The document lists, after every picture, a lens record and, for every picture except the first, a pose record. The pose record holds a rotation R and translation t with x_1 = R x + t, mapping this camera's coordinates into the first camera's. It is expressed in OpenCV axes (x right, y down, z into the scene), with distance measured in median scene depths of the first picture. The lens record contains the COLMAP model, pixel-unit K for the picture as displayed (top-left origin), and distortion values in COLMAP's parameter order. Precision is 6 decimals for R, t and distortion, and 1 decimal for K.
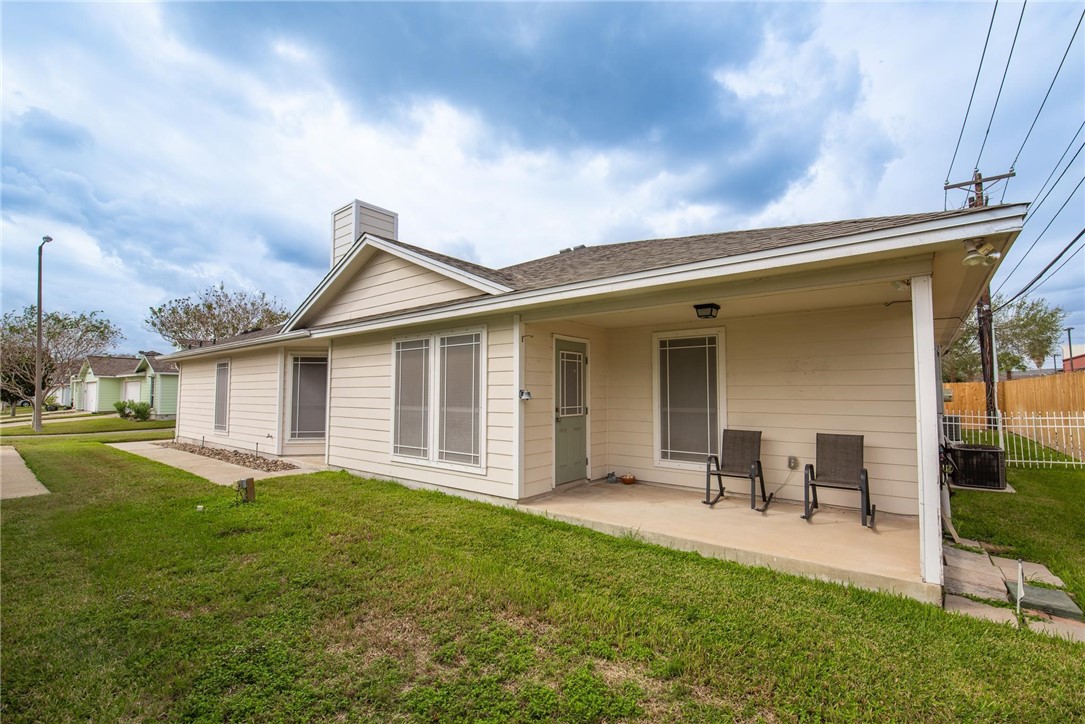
lens RADIAL K [[482.2, 0, 581.0], [0, 482.2, 357.2], [0, 0, 1]] dist [-0.011076, -0.004381]
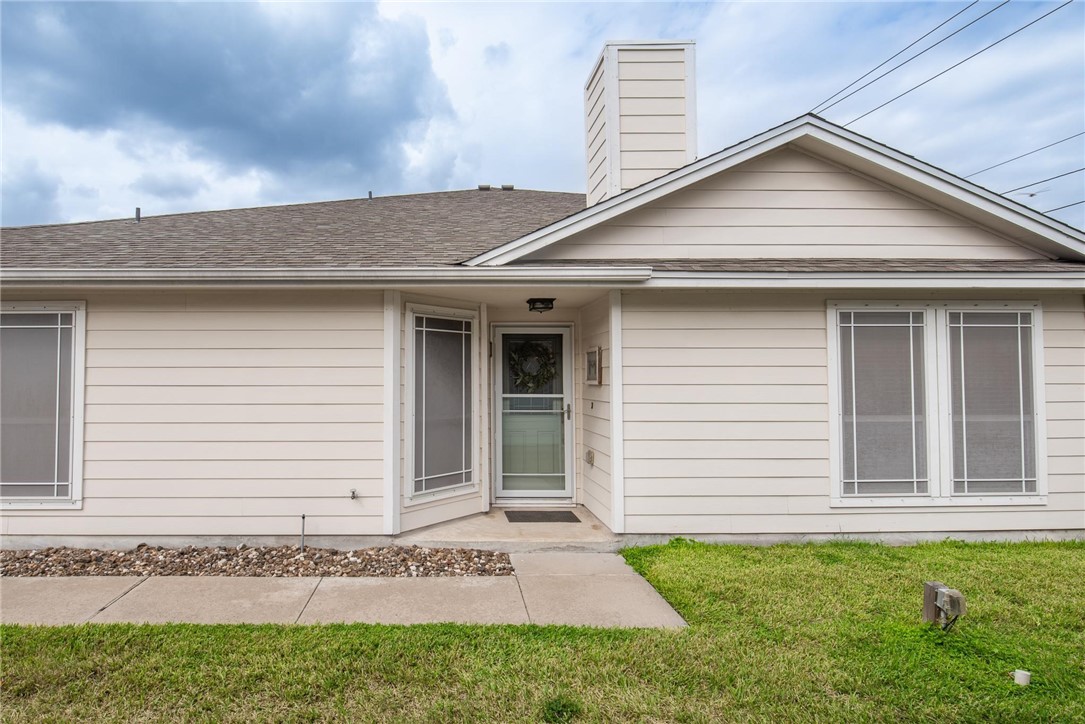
lens RADIAL K [[482.2, 0, 538.5], [0, 482.2, 369.5], [0, 0, 1]] dist [-0.011076, -0.004381]
pose [[0.788351, 0.037719, 0.614069, -1.160776], [-0.046268, 0.998927, -0.001960, 0.067375], [-0.613484, -0.026866, 0.789250, 0.827790]]
